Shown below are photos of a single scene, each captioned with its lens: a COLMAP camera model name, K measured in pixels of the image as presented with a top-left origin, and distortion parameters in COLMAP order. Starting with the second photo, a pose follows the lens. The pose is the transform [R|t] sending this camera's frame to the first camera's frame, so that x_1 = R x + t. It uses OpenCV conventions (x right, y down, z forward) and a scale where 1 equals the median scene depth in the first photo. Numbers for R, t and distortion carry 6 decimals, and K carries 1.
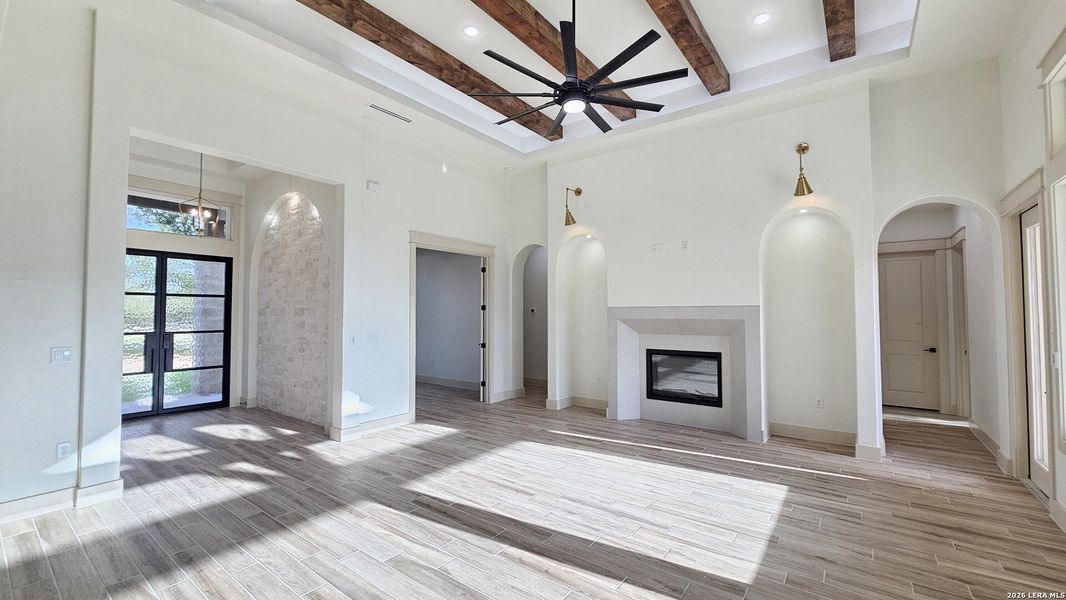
lens RADIAL K [[435.1, 0, 531.2], [0, 435.1, 296.9], [0, 0, 1]] dist [-0.004980, 0.001739]
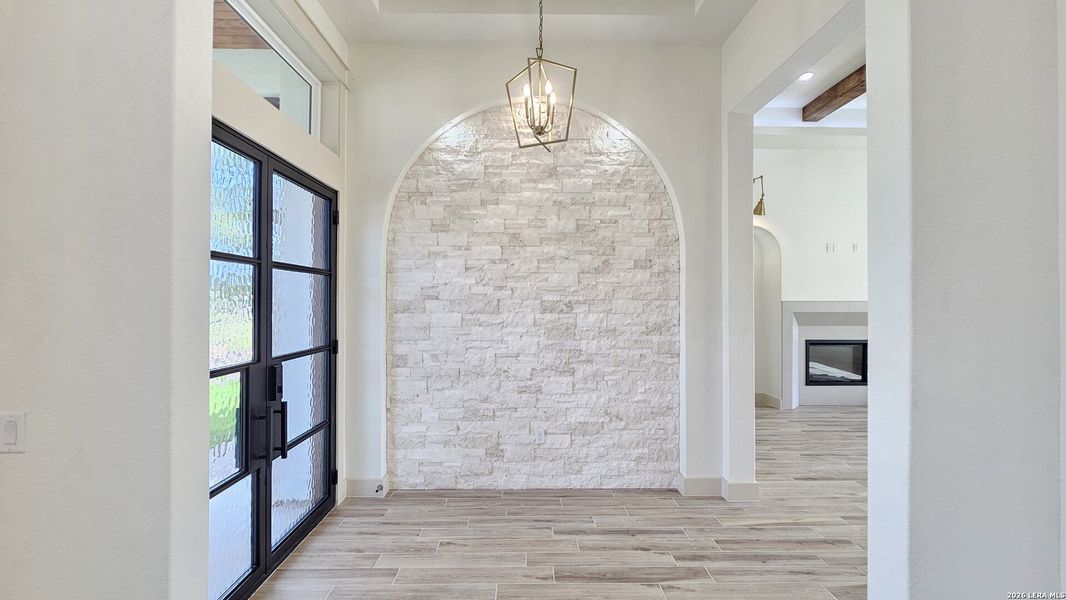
lens RADIAL K [[435.1, 0, 529.5], [0, 435.1, 297.5], [0, 0, 1]] dist [-0.004980, 0.001739]
pose [[0.790533, 0.009593, 0.612344, -0.946008], [-0.026489, 0.999477, 0.018539, 0.012454], [-0.611846, -0.030876, 0.790374, 0.577181]]
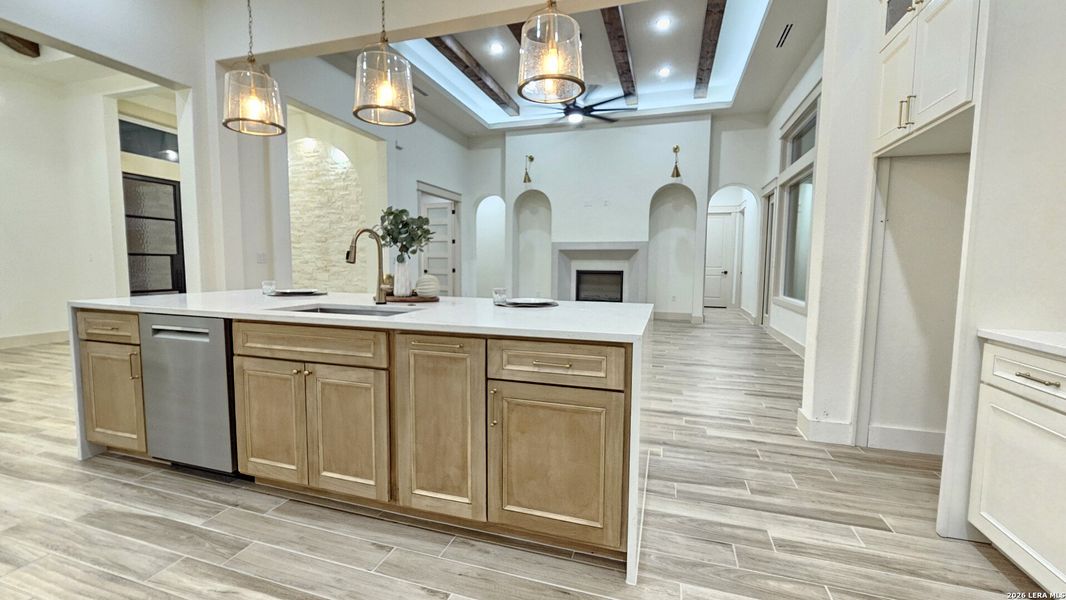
lens RADIAL K [[435.1, 0, 529.9], [0, 435.1, 299.1], [0, 0, 1]] dist [-0.004980, 0.001739]
pose [[0.942078, -0.019306, 0.334839, -0.401947], [-0.021613, 0.992773, 0.118049, 0.045313], [-0.334698, -0.118448, 0.934852, -0.381928]]
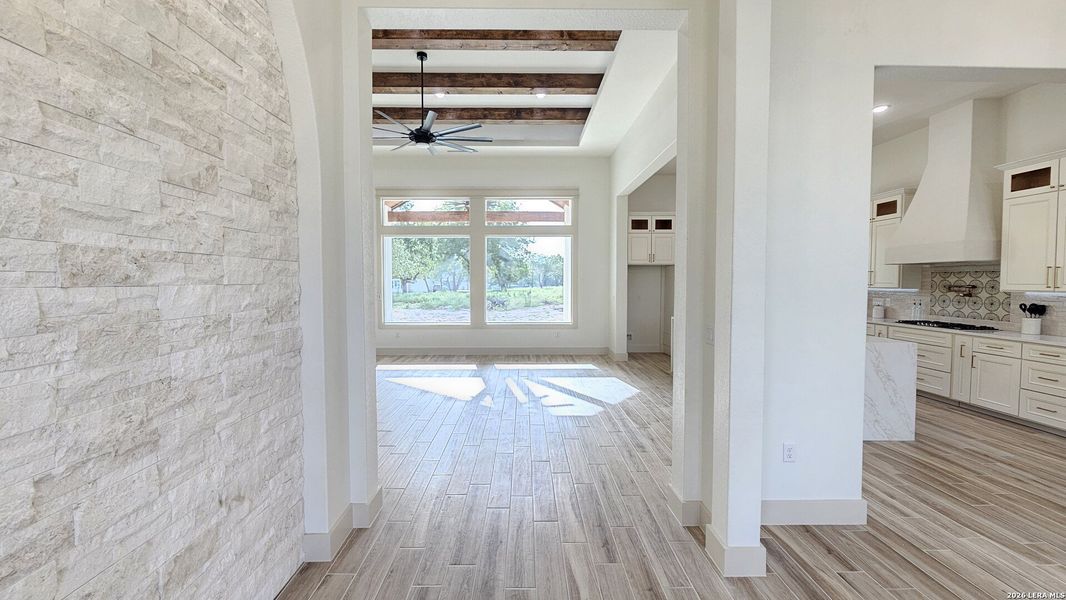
lens RADIAL K [[435.1, 0, 532.0], [0, 435.1, 297.8], [0, 0, 1]] dist [-0.004980, 0.001739]
pose [[-0.617552, -0.029021, 0.785994, -0.828119], [-0.027932, 0.999498, 0.014958, 0.041346], [-0.786034, -0.012717, -0.618053, 0.999861]]
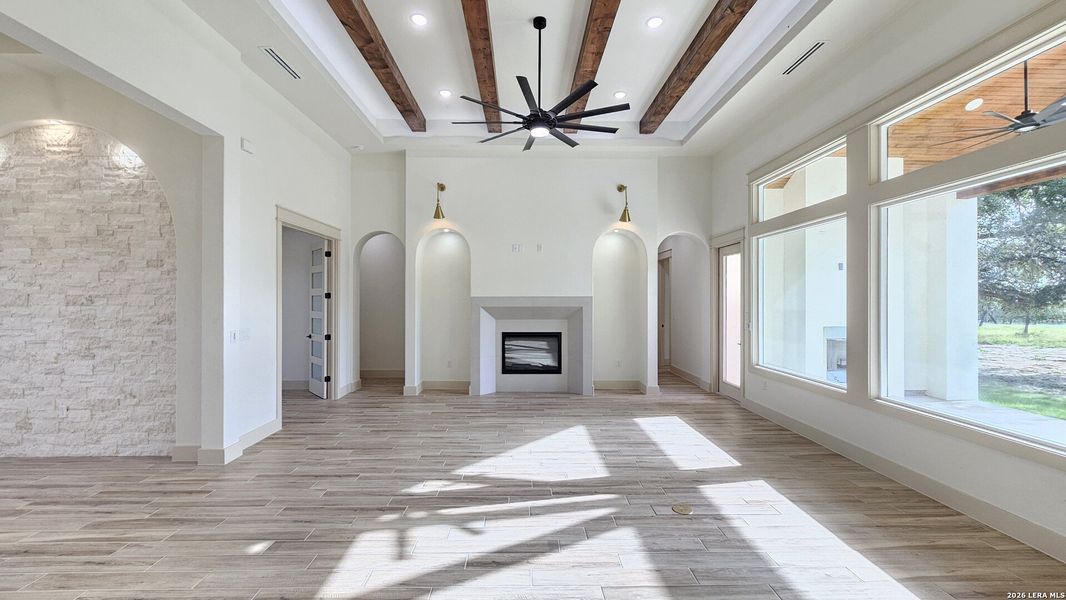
lens RADIAL K [[435.1, 0, 530.7], [0, 435.1, 297.8], [0, 0, 1]] dist [-0.004980, 0.001739]
pose [[0.785178, 0.005070, 0.619250, -0.408283], [-0.024321, 0.999447, 0.022655, -0.002274], [-0.618793, -0.032849, 0.784867, 0.030696]]
